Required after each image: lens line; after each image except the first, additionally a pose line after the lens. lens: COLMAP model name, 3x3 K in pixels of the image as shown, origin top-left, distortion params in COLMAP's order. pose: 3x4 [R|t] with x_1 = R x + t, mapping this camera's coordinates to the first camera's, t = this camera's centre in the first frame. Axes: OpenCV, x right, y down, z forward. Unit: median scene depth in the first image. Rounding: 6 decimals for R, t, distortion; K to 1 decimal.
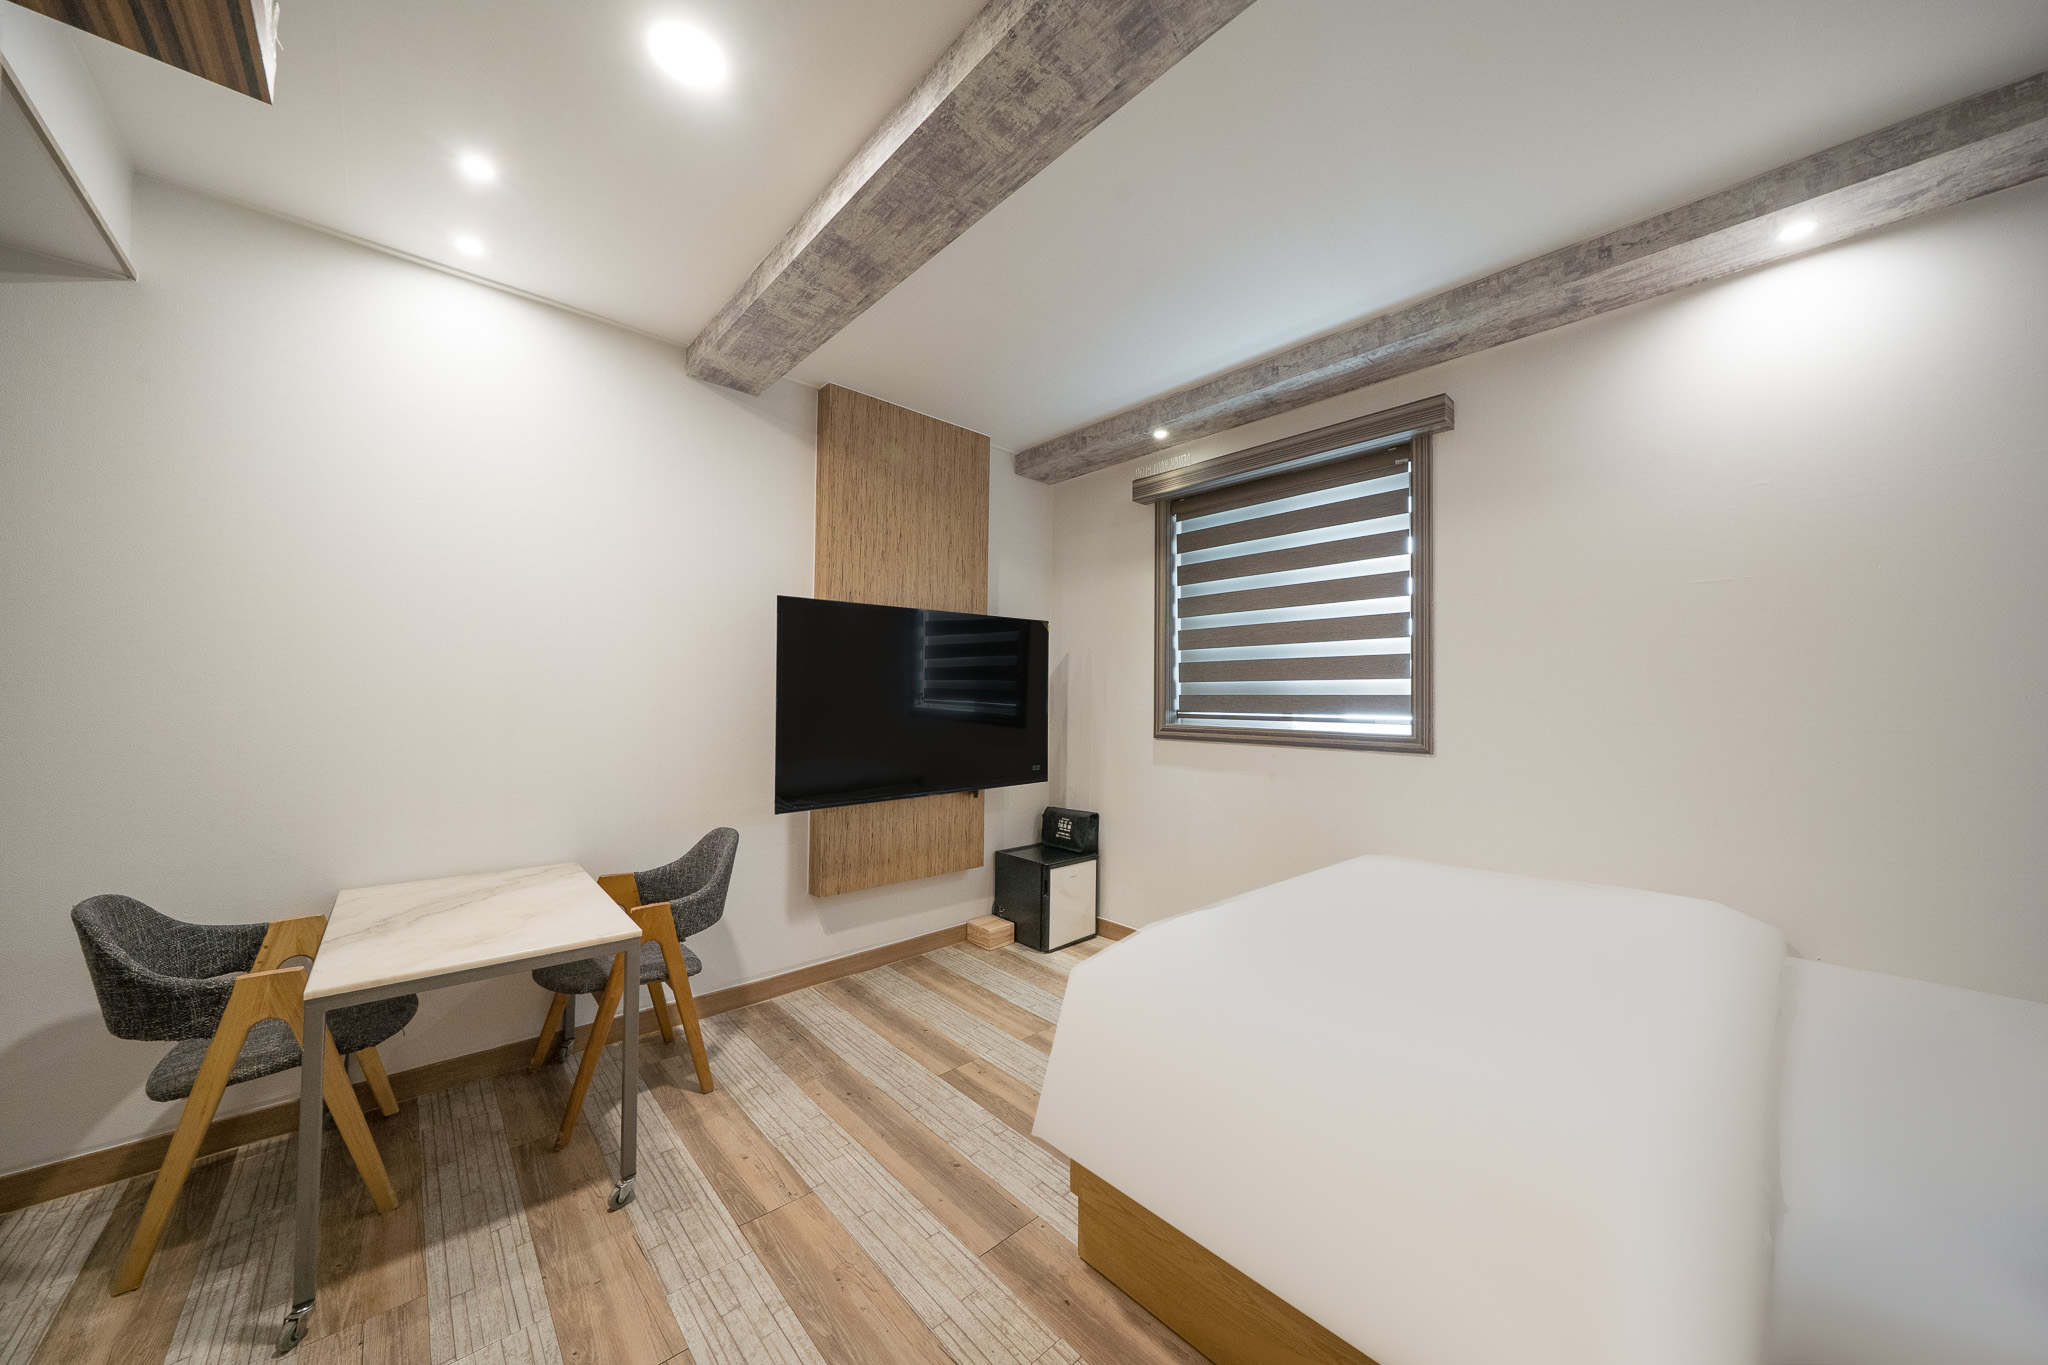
lens RADIAL K [[698.2, 0, 1014.1], [0, 698.2, 685.6], [0, 0, 1]] dist [-0.000507, -0.000076]
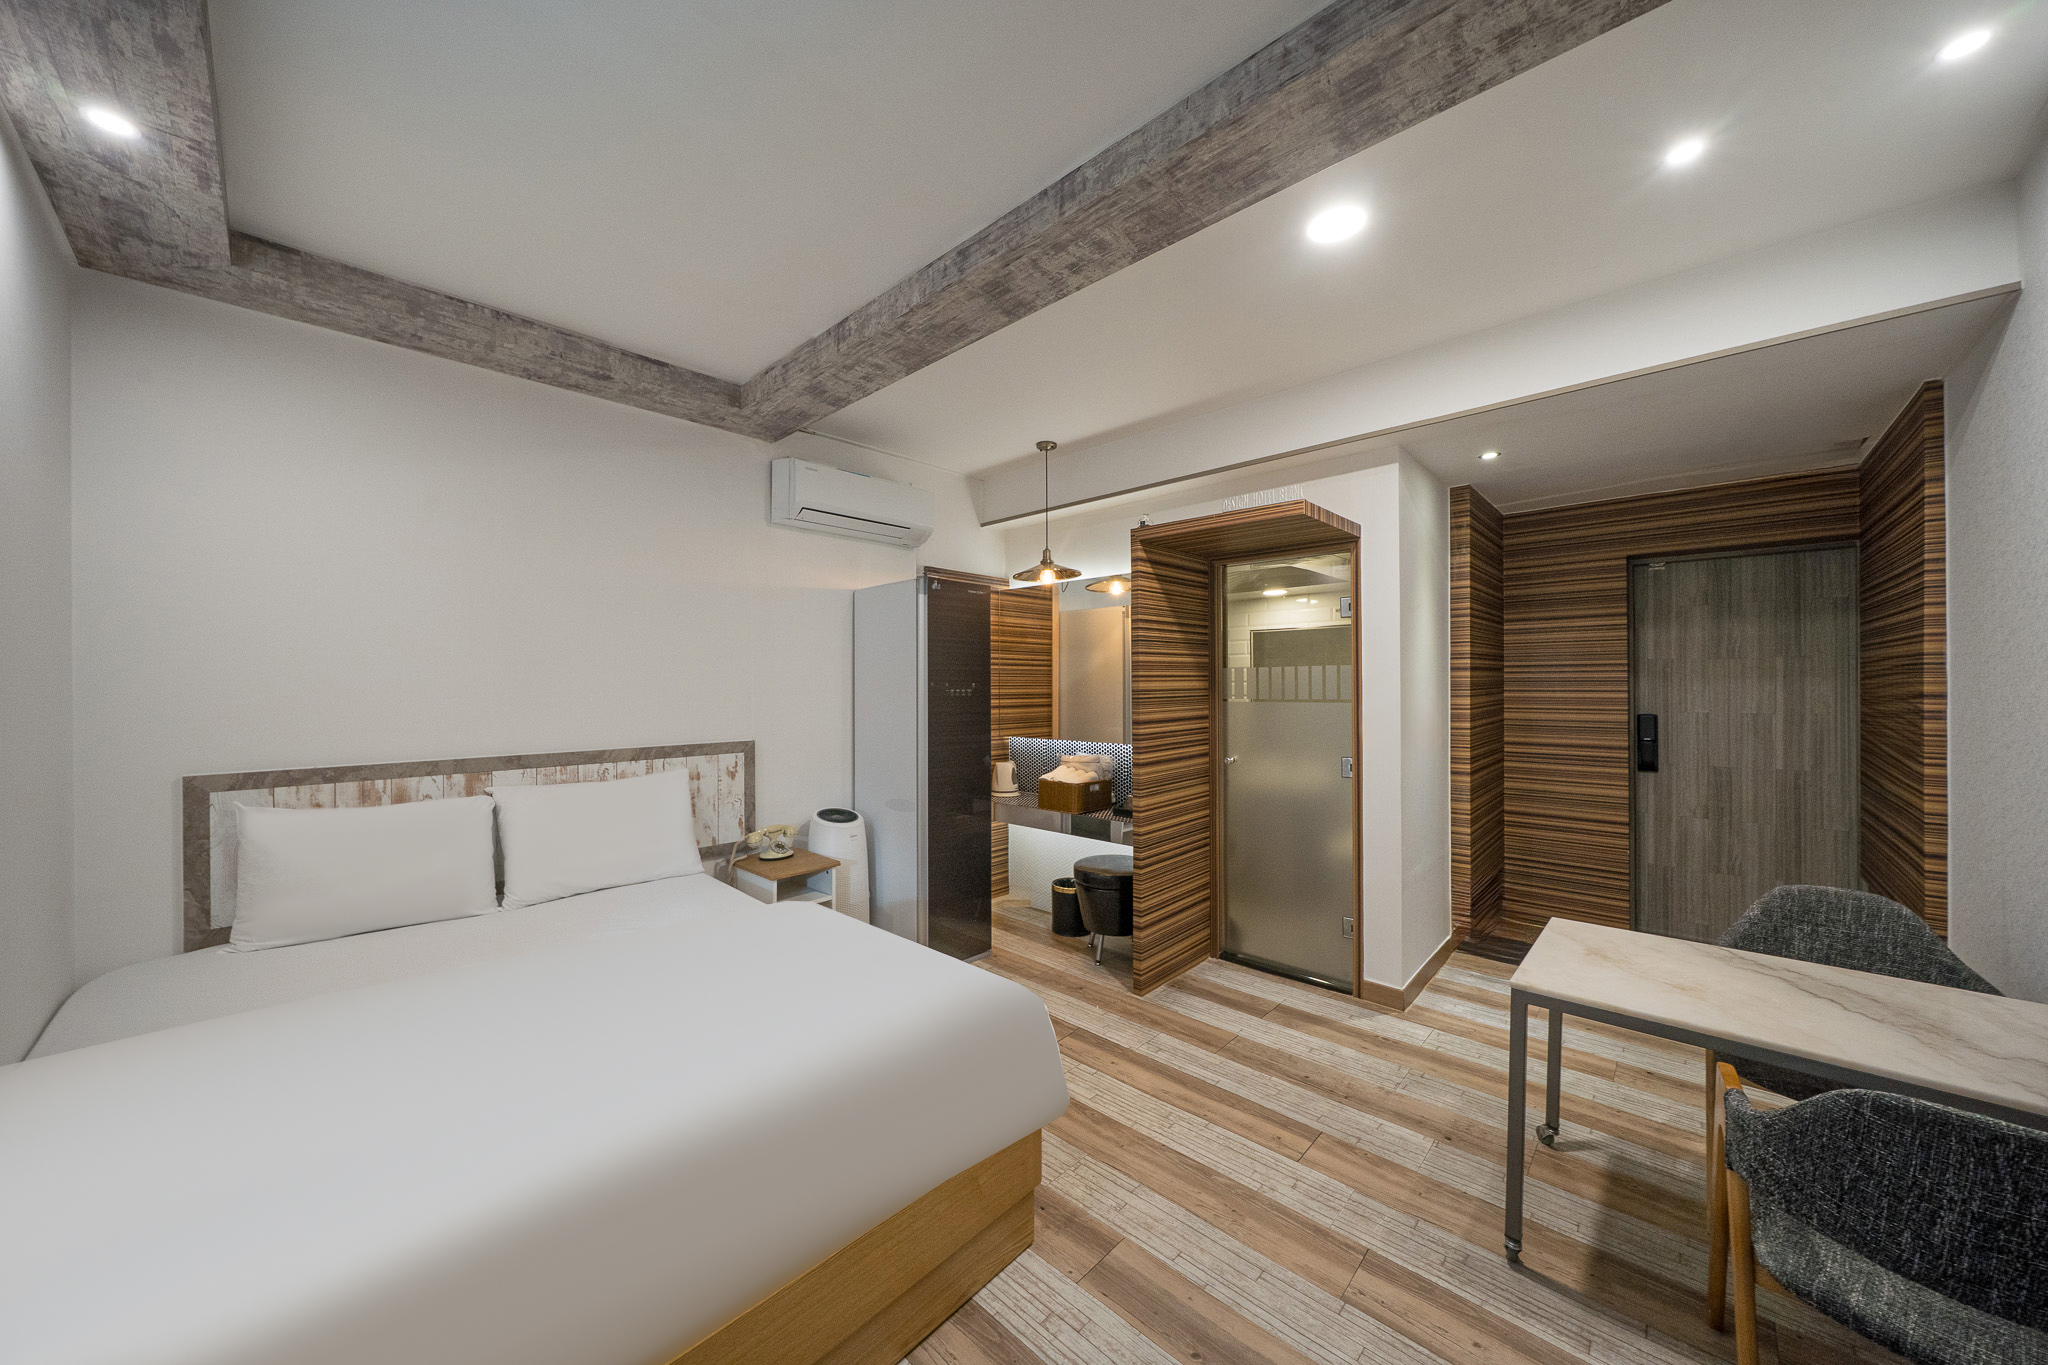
lens RADIAL K [[767.2, 0, 1004.2], [0, 767.2, 680.7], [0, 0, 1]] dist [-0.007726, -0.000011]
pose [[-0.998224, -0.005559, -0.059313, 0.126000], [-0.004068, 0.999674, -0.025214, -0.010374], [0.059434, -0.024928, -0.997921, 1.304032]]
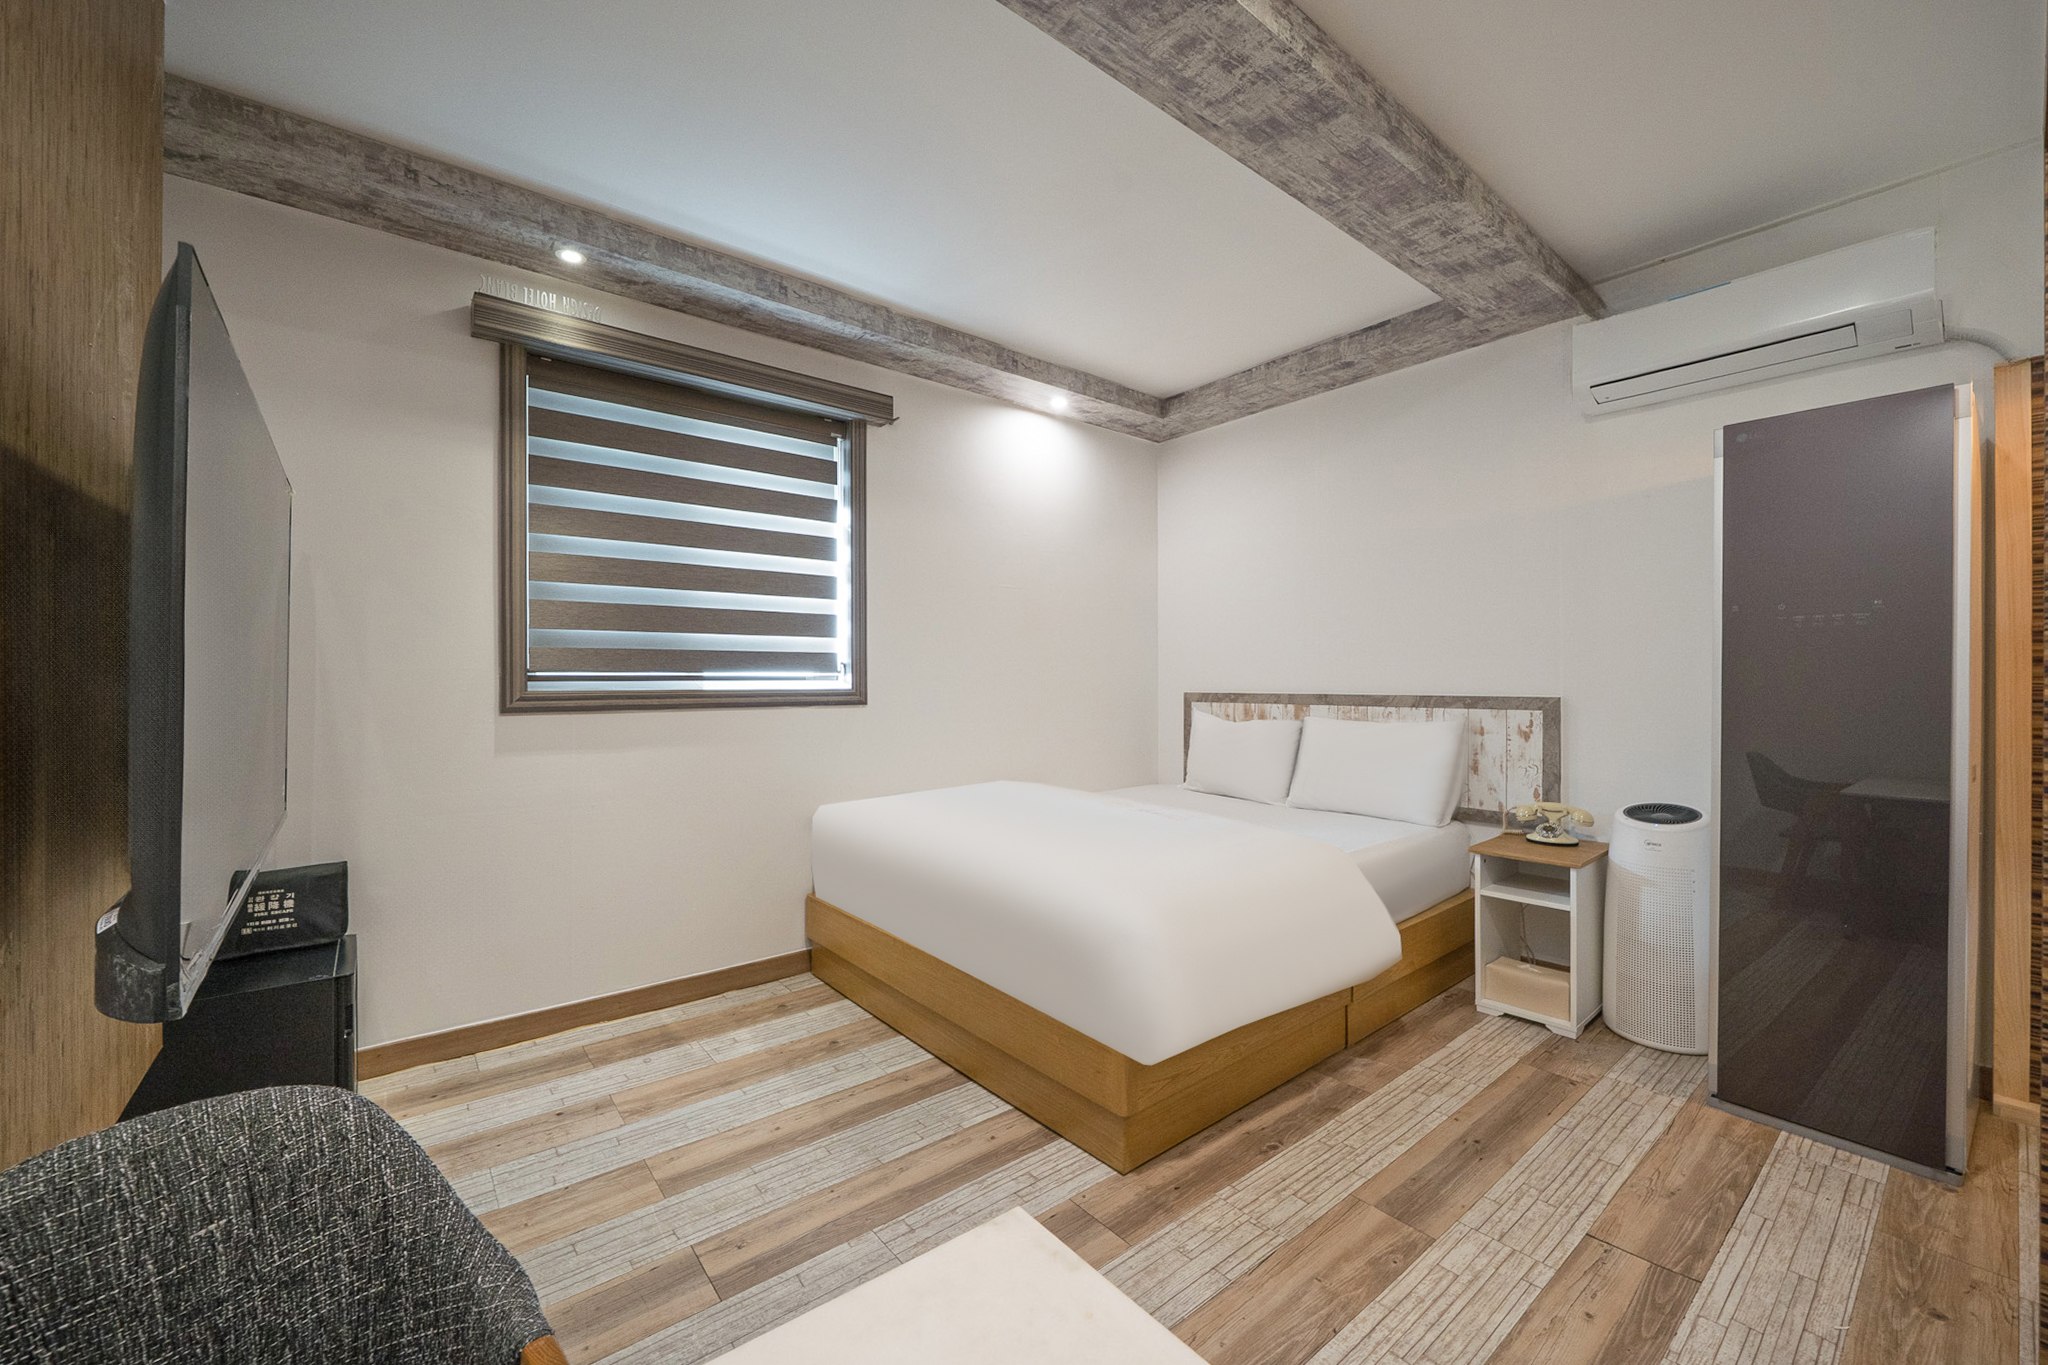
lens RADIAL K [[765.8, 0, 1016.2], [0, 765.8, 682.6], [0, 0, 1]] dist [-0.002545, -0.000104]
pose [[0.081429, -0.016841, 0.996537, -0.628134], [-0.019009, 0.999649, 0.018447, 0.034186], [-0.996498, -0.020445, 0.081081, 0.644045]]
